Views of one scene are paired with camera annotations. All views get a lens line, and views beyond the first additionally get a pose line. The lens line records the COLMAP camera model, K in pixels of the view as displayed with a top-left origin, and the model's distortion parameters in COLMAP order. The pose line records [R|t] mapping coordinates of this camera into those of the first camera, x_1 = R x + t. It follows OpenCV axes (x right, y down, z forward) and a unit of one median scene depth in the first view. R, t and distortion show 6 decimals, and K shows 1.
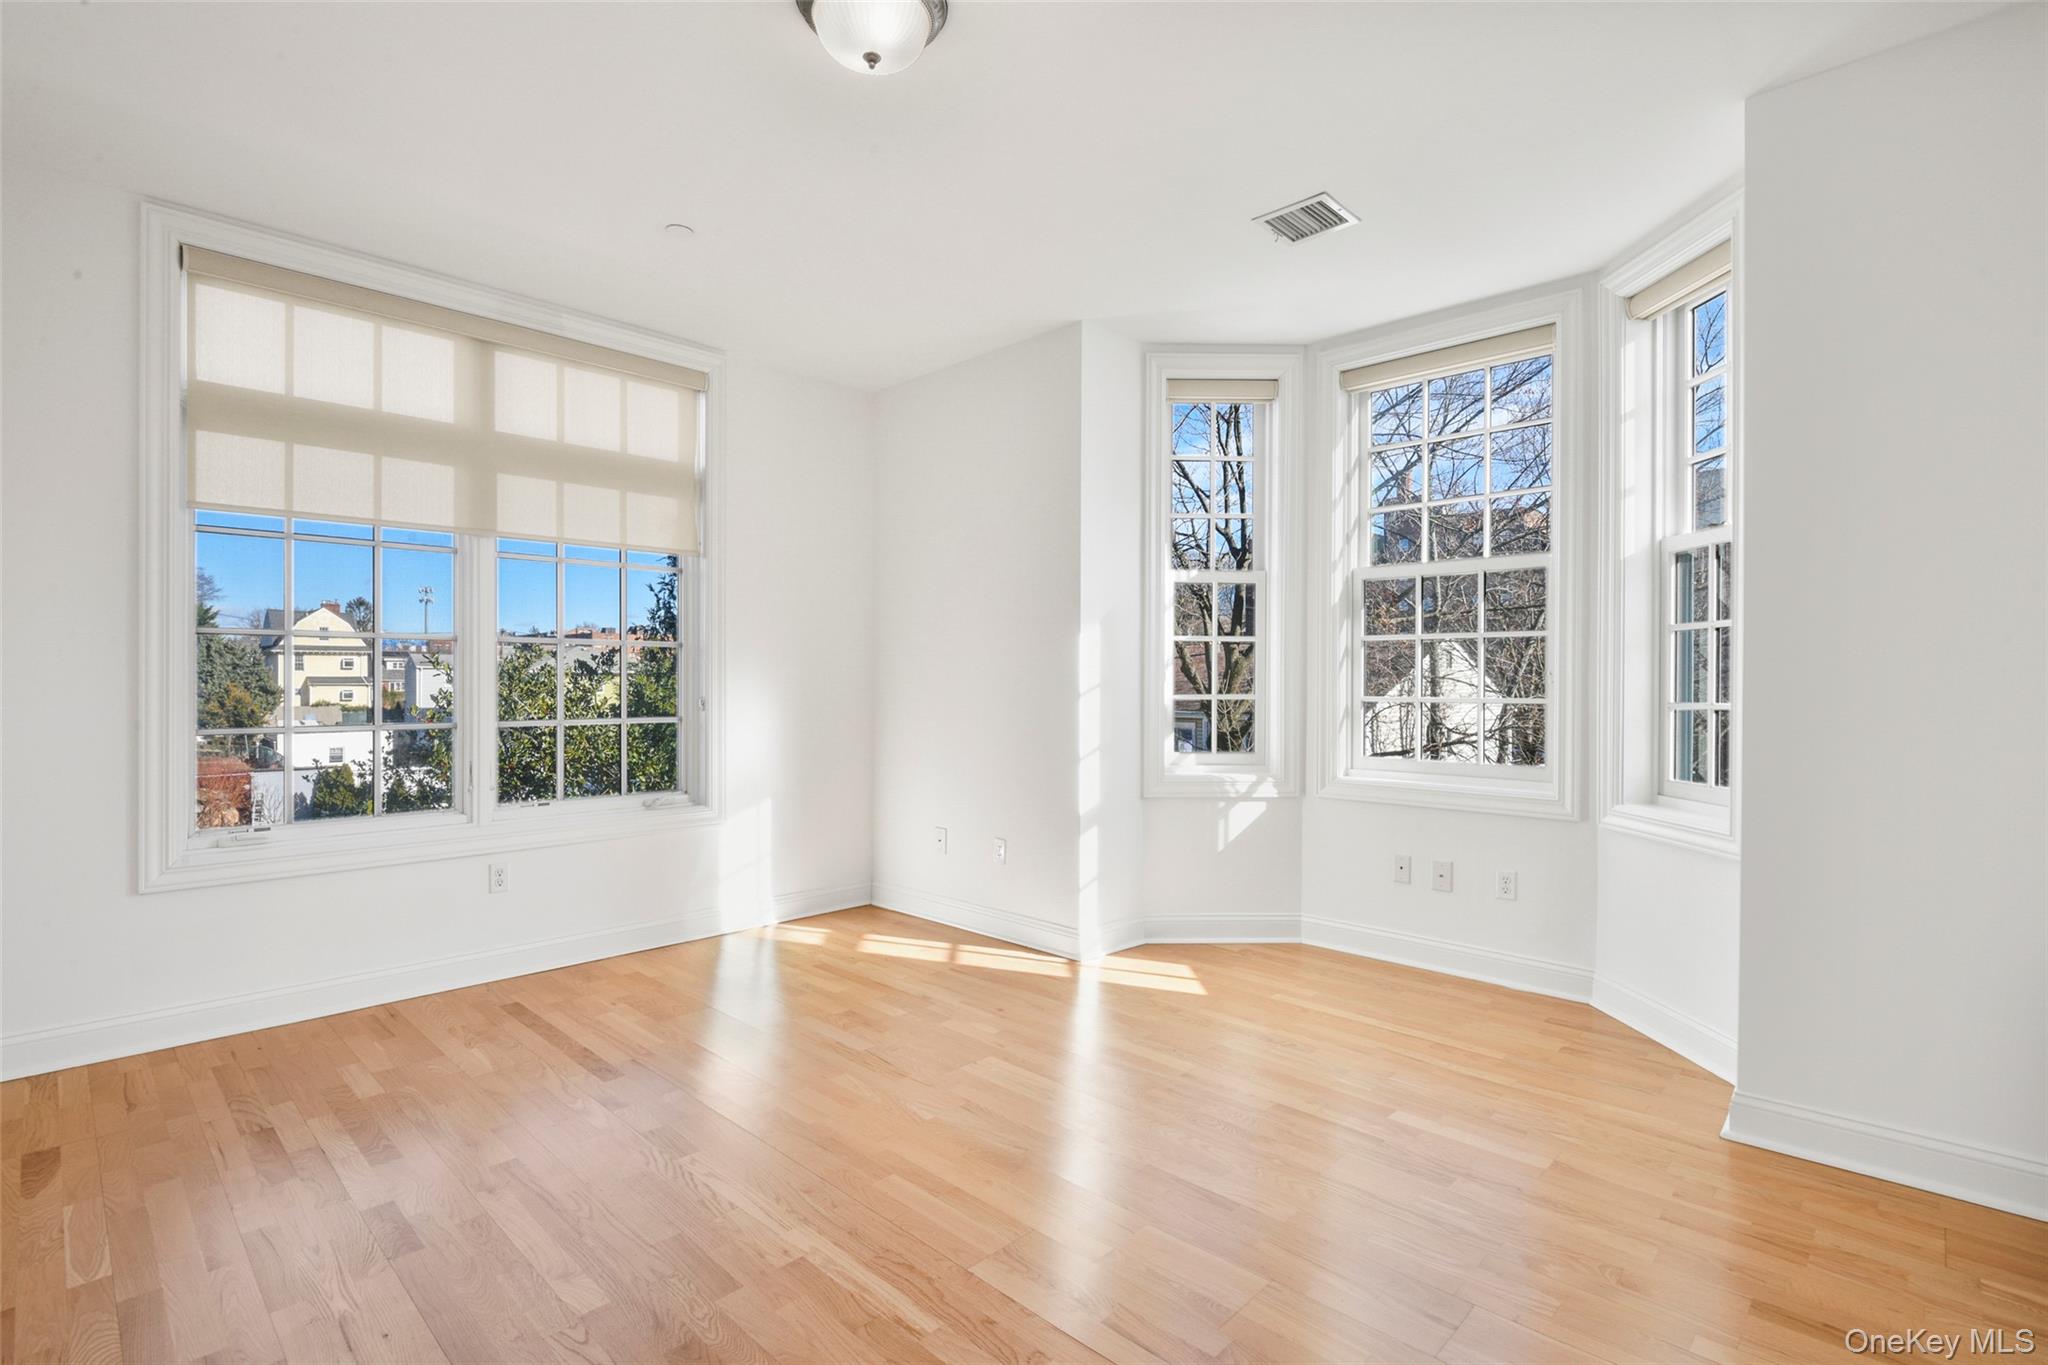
lens RADIAL K [[942.8, 0, 1024.0], [0, 942.8, 682.5], [0, 0, 1]] dist [0.000211, -0.007785]
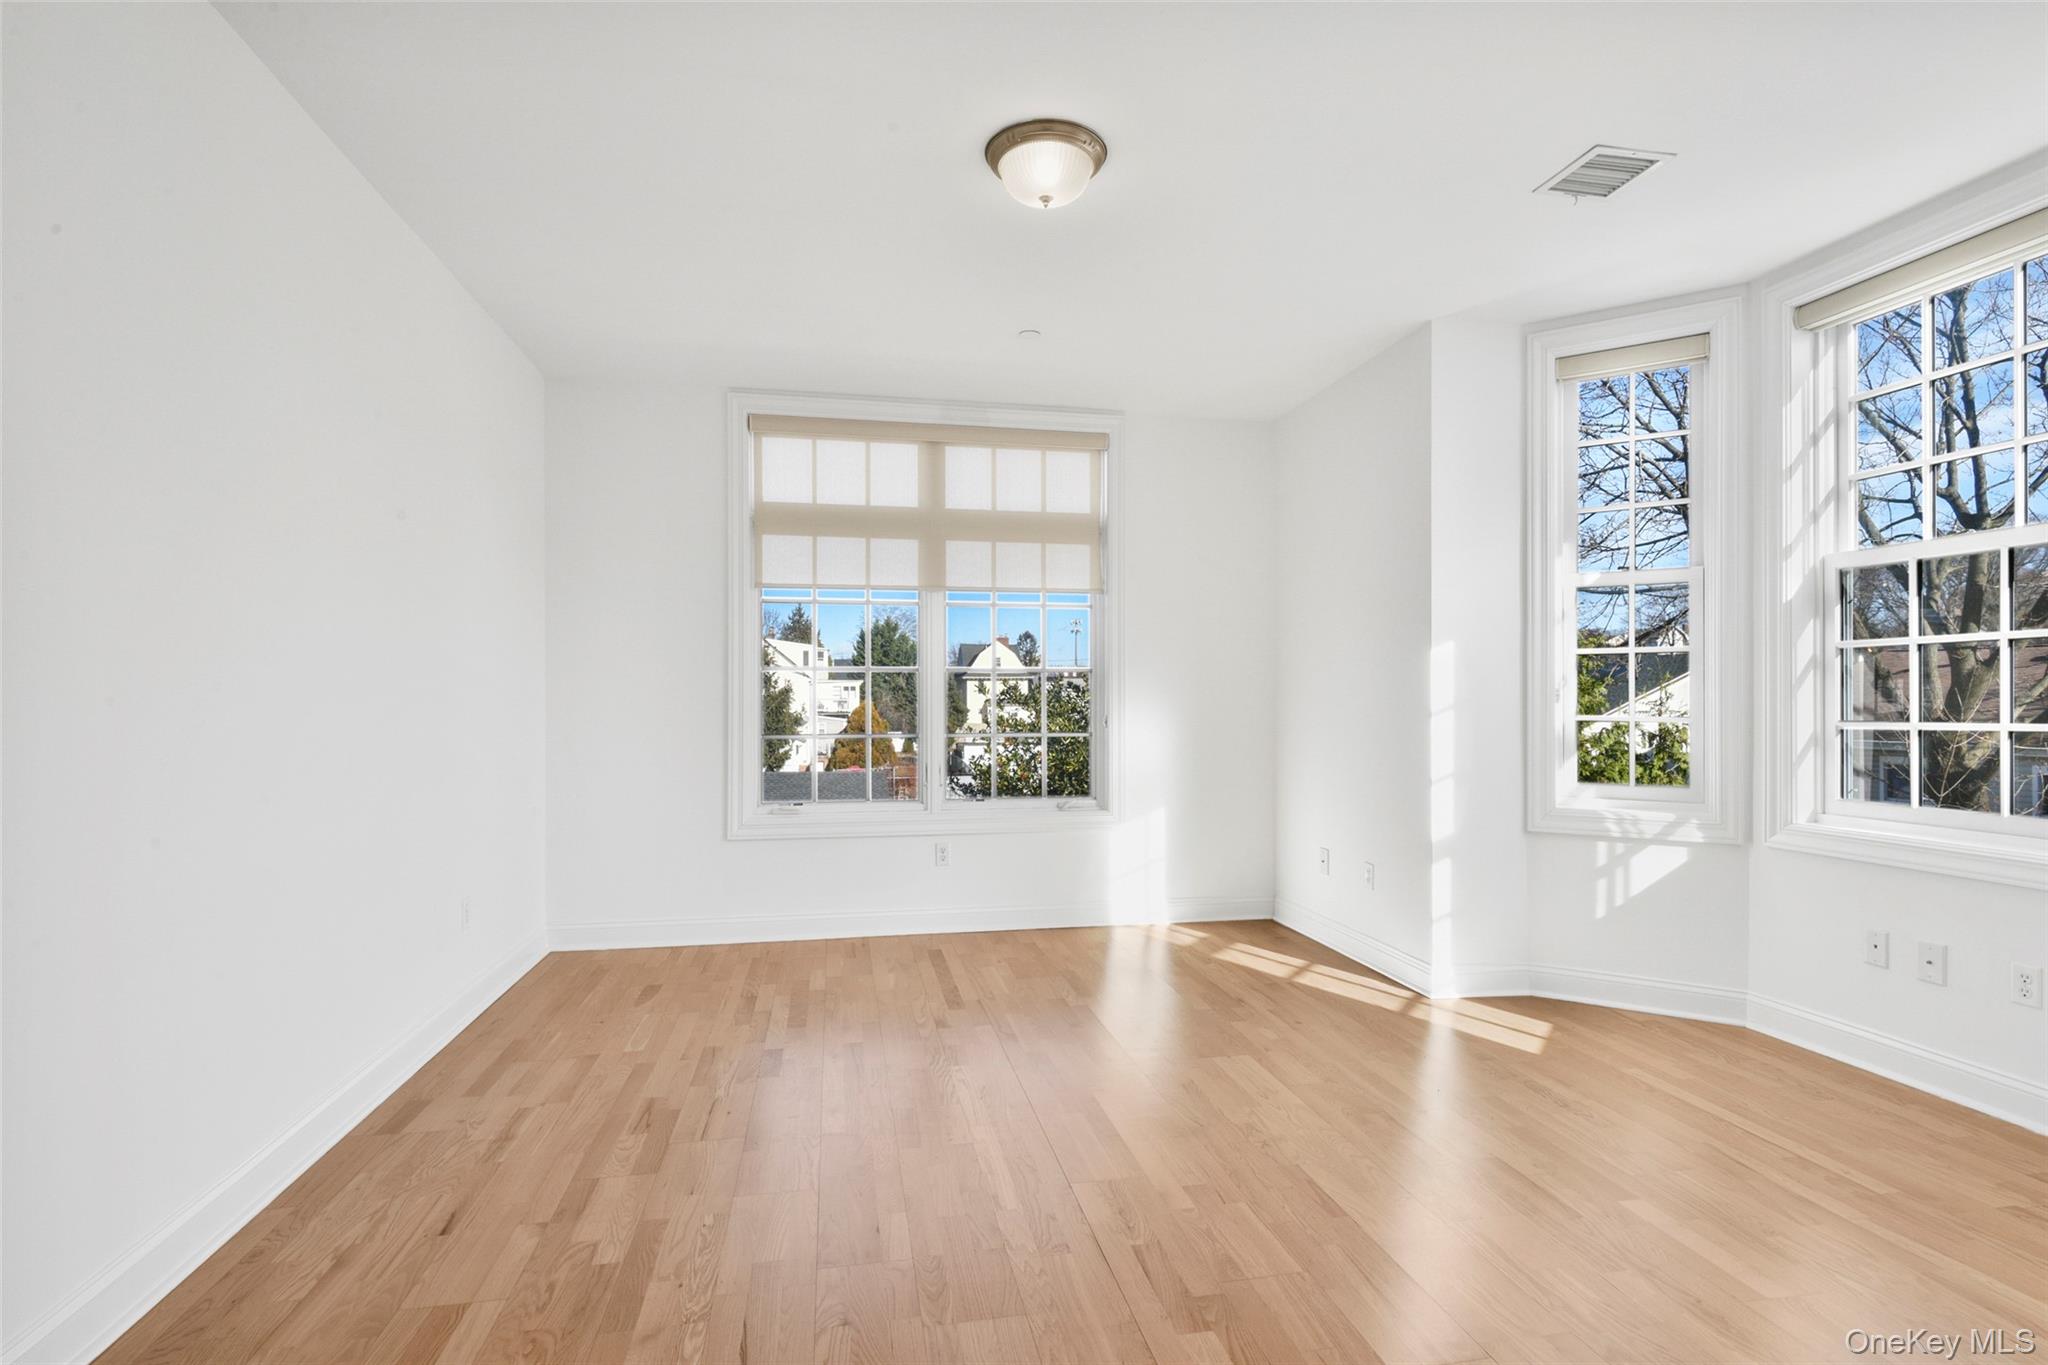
lens RADIAL K [[978.8, 0, 1027.0], [0, 978.8, 694.5], [0, 0, 1]] dist [0.002714, -0.007924]
pose [[0.821072, -0.006397, -0.570789, 0.296628], [0.001398, 0.999957, -0.009195, 0.000501], [0.570823, 0.006752, 0.821045, -0.036749]]
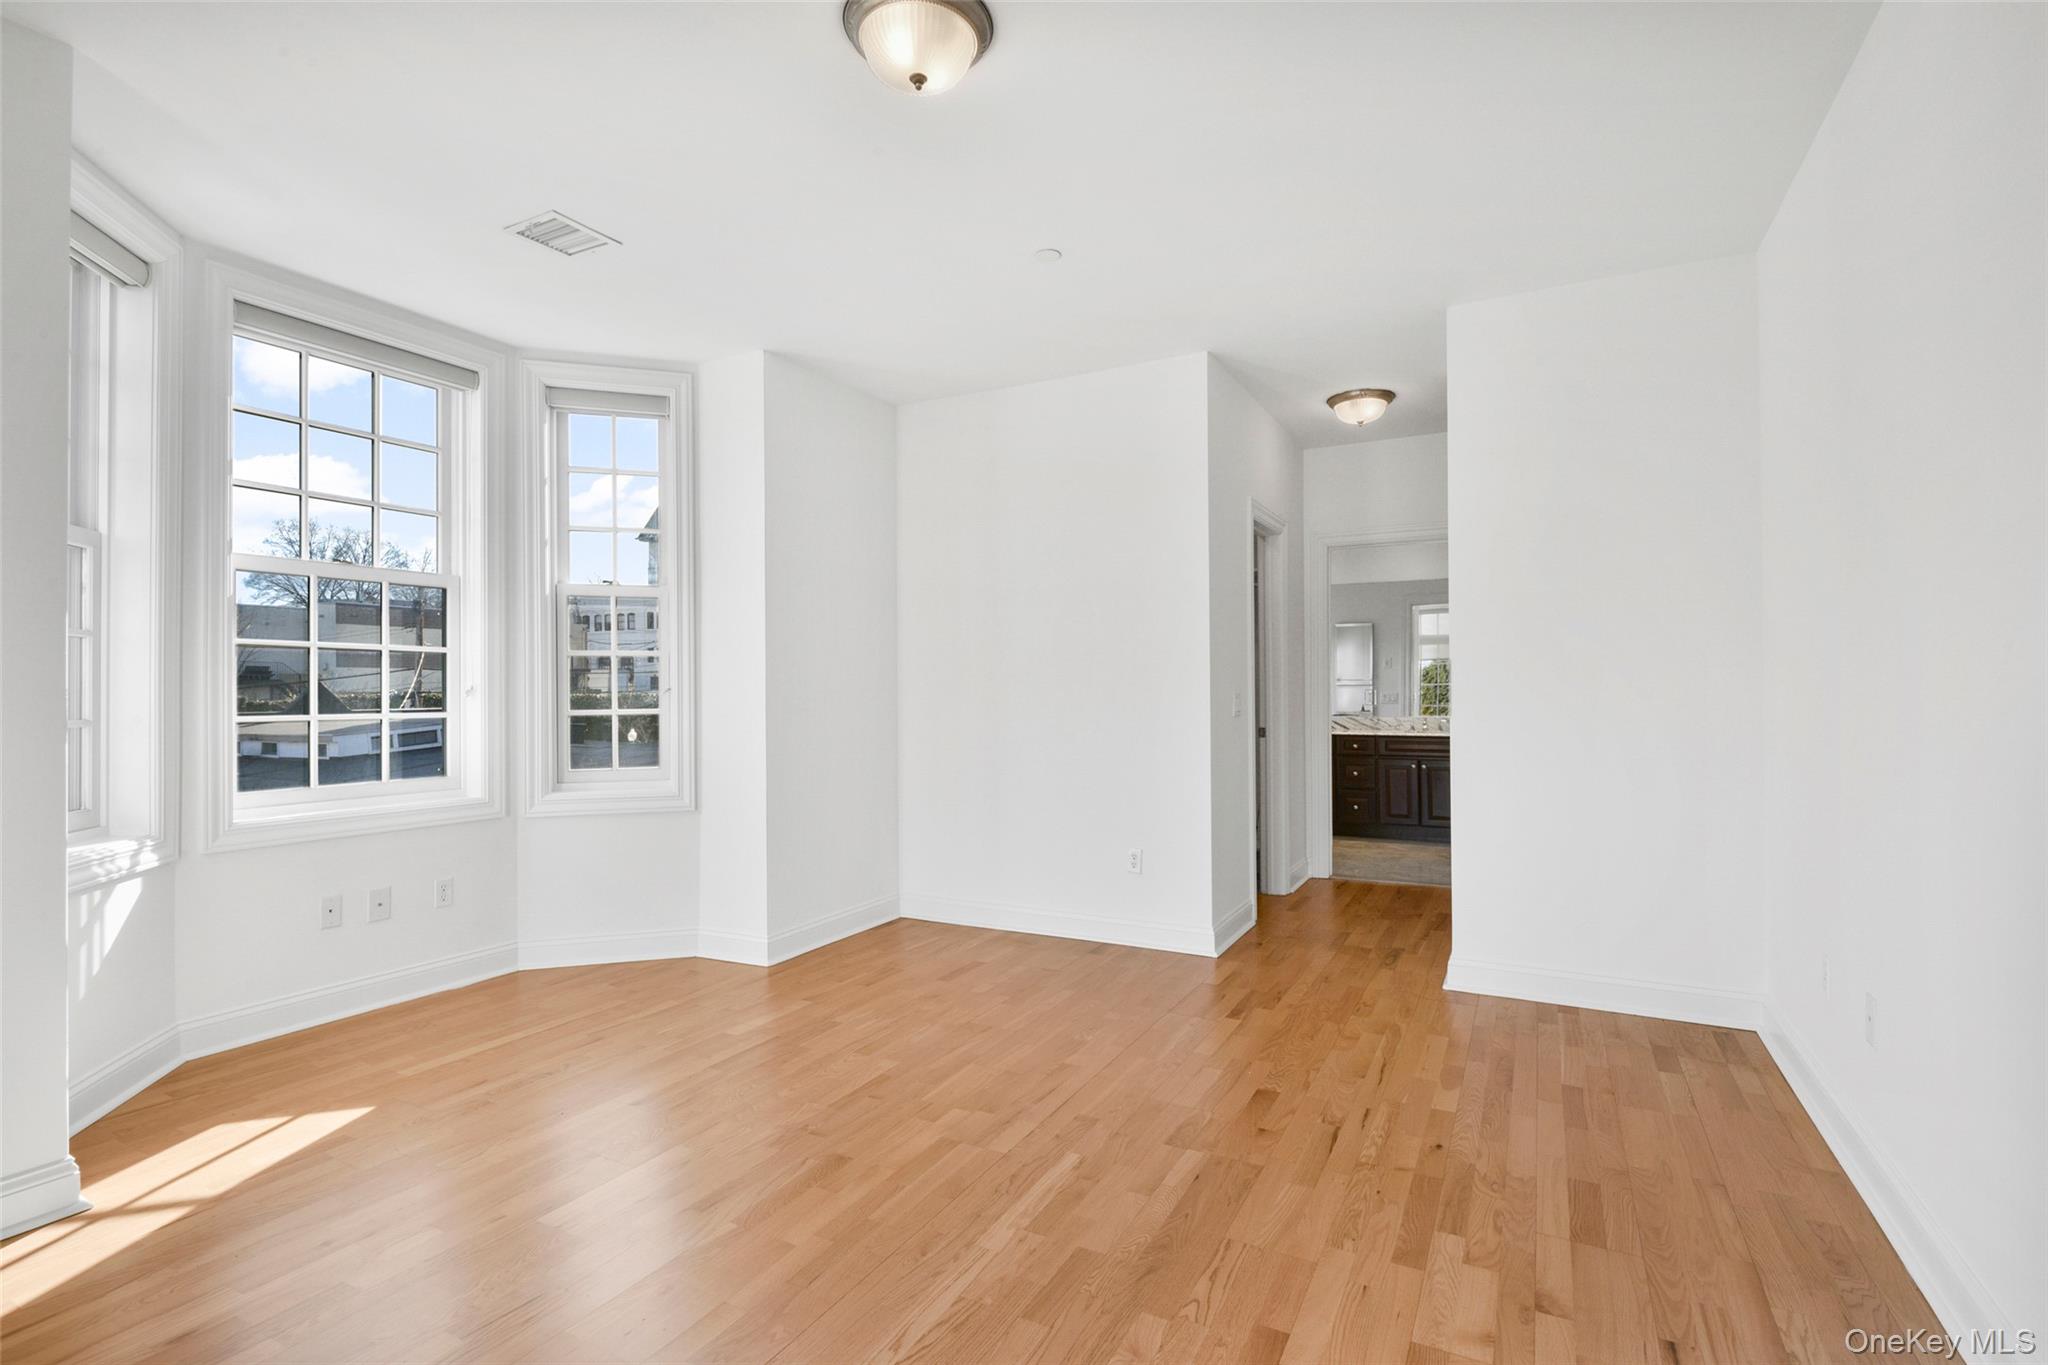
lens RADIAL K [[942.8, 0, 1024.0], [0, 942.8, 682.5], [0, 0, 1]] dist [0.000211, -0.007785]
pose [[-0.263869, 0.008185, 0.964524, -0.625620], [0.007170, 0.999953, -0.006525, -0.004463], [-0.964532, 0.005194, -0.263915, 0.626203]]
